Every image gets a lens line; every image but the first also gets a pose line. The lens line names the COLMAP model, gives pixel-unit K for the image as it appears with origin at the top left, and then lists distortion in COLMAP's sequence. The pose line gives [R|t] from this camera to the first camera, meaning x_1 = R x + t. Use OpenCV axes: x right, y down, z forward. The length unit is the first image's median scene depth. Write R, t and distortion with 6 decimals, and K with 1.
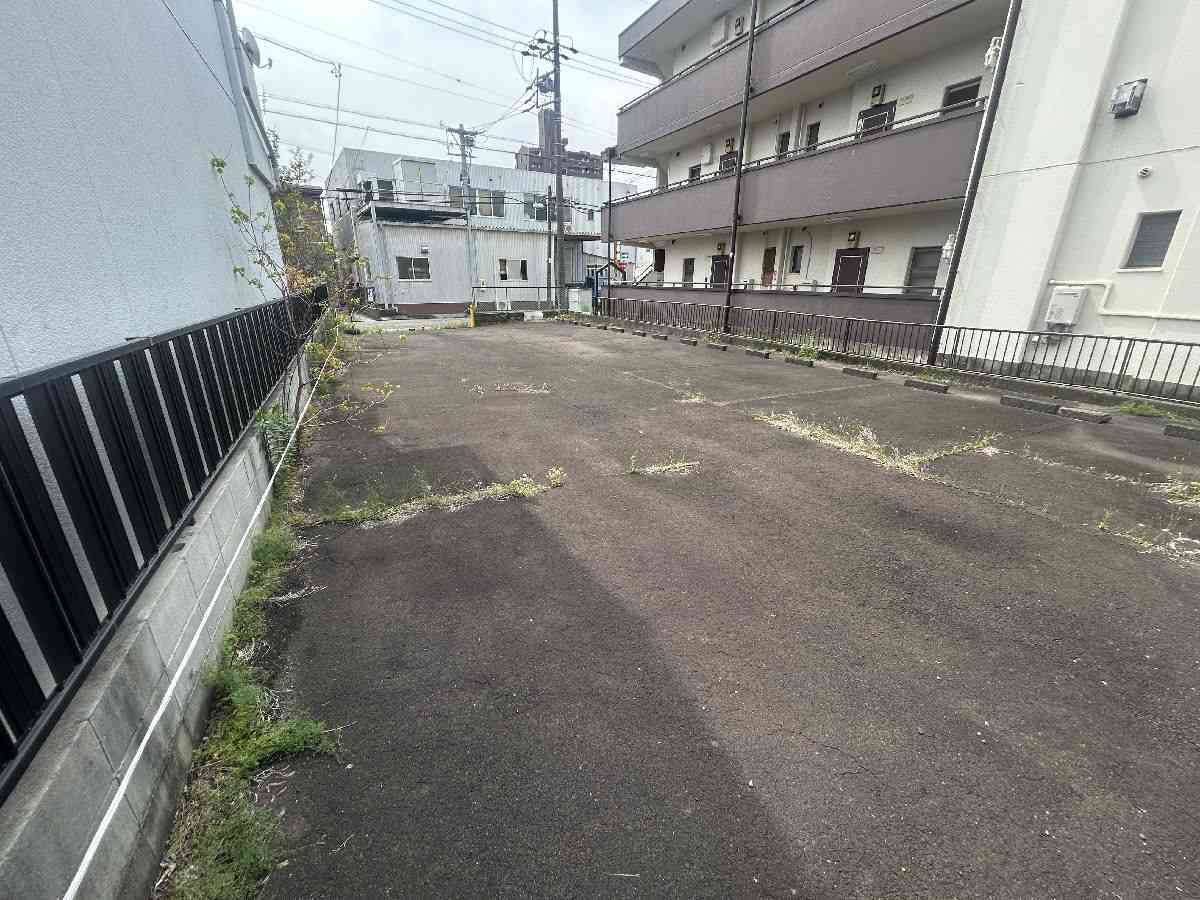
lens RADIAL K [[481.7, 0, 597.8], [0, 481.7, 452.2], [0, 0, 1]] dist [-0.002294, 0.000778]
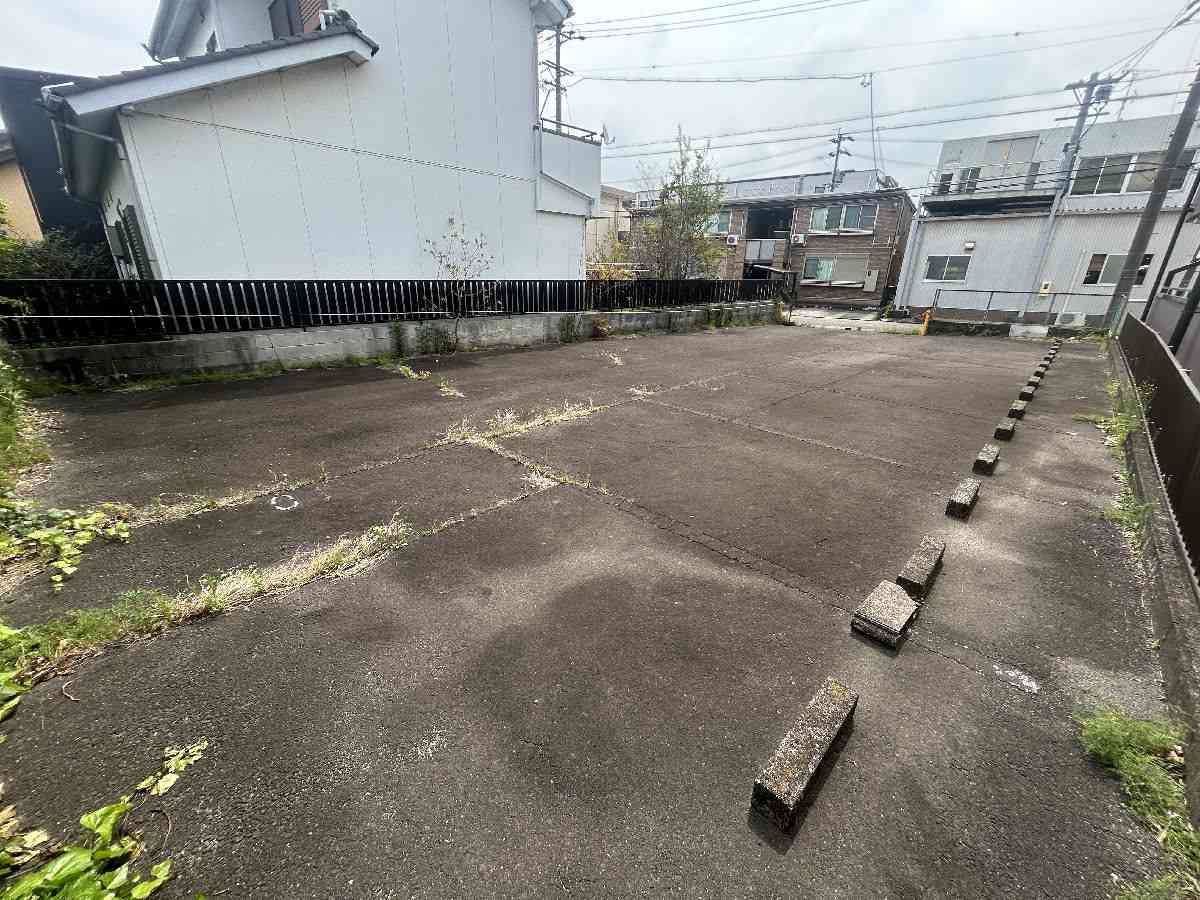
lens RADIAL K [[481.7, 0, 597.8], [0, 481.7, 452.2], [0, 0, 1]] dist [-0.002294, 0.000778]
pose [[0.323382, 0.333513, -0.885547, 0.381546], [-0.336859, 0.915099, 0.221629, -0.063966], [0.884279, 0.226634, 0.408273, 0.183953]]
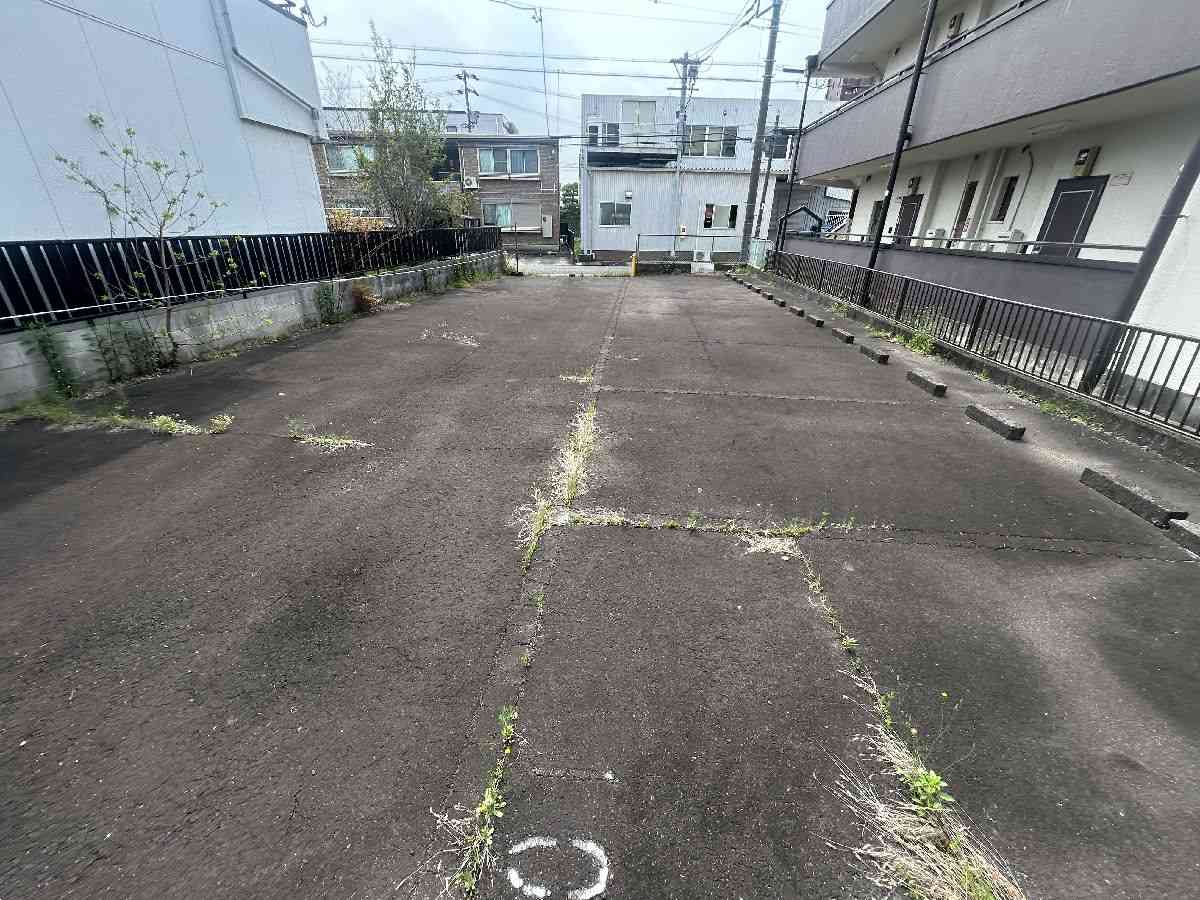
lens RADIAL K [[481.7, 0, 597.8], [0, 481.7, 452.2], [0, 0, 1]] dist [-0.002294, 0.000778]
pose [[0.852919, 0.232085, -0.467617, 0.217414], [-0.188867, 0.972250, 0.138053, -0.036281], [0.486681, -0.029430, 0.873084, 0.104489]]
